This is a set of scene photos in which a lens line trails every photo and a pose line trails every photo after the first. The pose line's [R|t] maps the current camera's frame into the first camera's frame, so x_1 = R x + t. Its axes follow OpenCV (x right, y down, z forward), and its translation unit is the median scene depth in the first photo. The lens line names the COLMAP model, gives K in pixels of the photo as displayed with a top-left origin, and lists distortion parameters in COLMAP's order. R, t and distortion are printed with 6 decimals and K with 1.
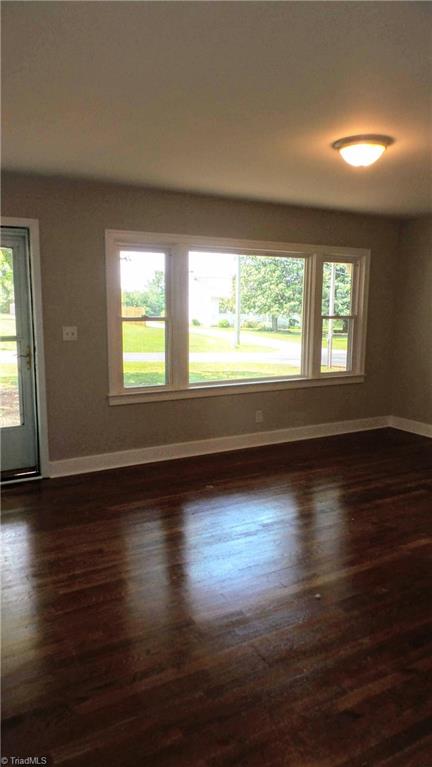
lens RADIAL K [[533.2, 0, 214.8], [0, 533.2, 386.3], [0, 0, 1]] dist [0.008055, 0.003872]
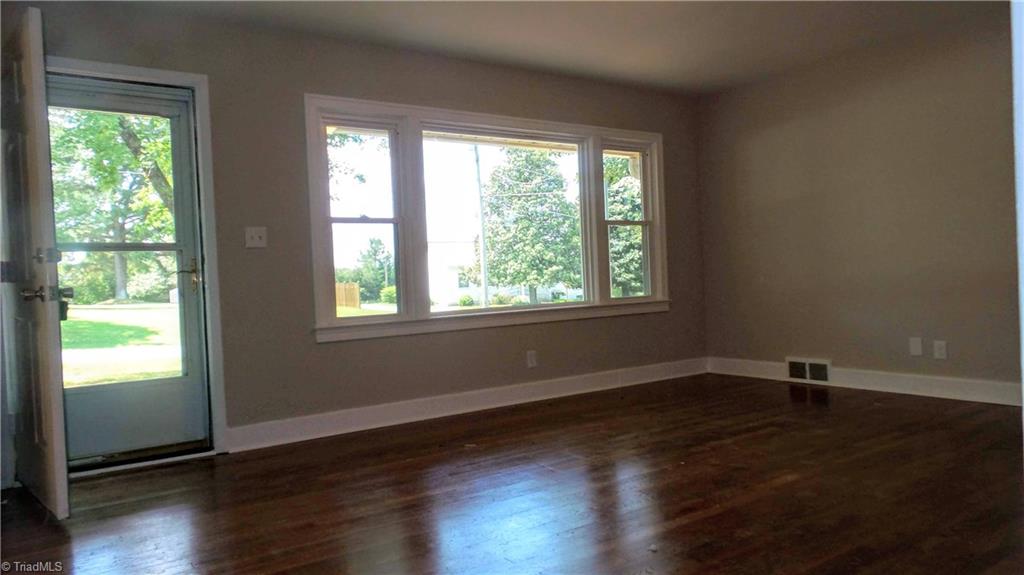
lens RADIAL K [[711.9, 0, 517.0], [0, 711.9, 285.1], [0, 0, 1]] dist [0.008055, 0.003872]
pose [[0.994589, -0.053042, 0.089330, -0.017218], [0.064917, 0.988611, -0.135771, 0.094658], [-0.081111, 0.140836, 0.986705, 0.057286]]
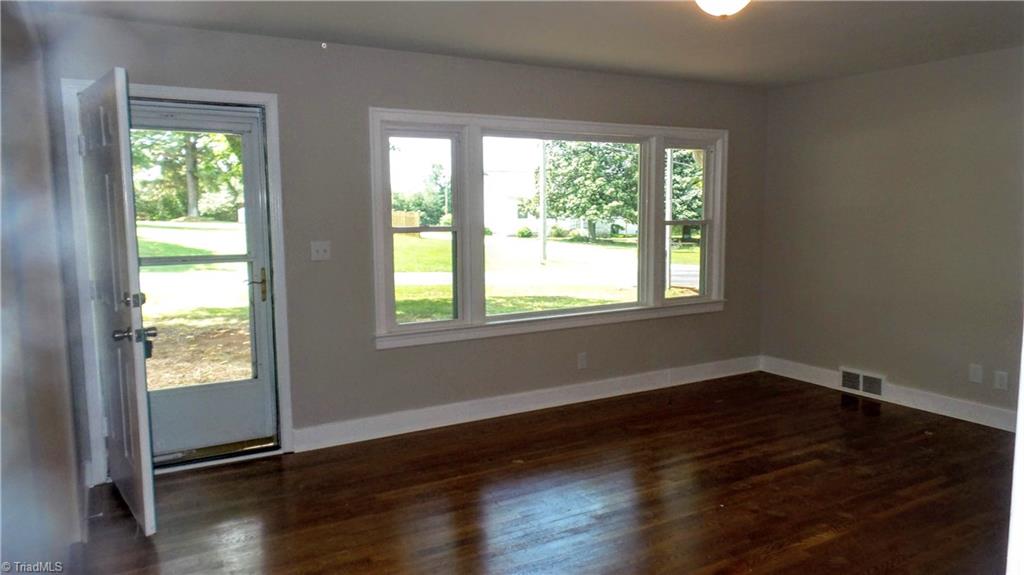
lens RADIAL K [[711.9, 0, 517.5], [0, 711.9, 285.3], [0, 0, 1]] dist [0.008055, 0.003872]
pose [[0.999853, -0.015959, 0.006265, -0.010471], [0.016210, 0.998975, -0.042253, -0.005651], [-0.005585, 0.042349, 0.999087, 0.030364]]
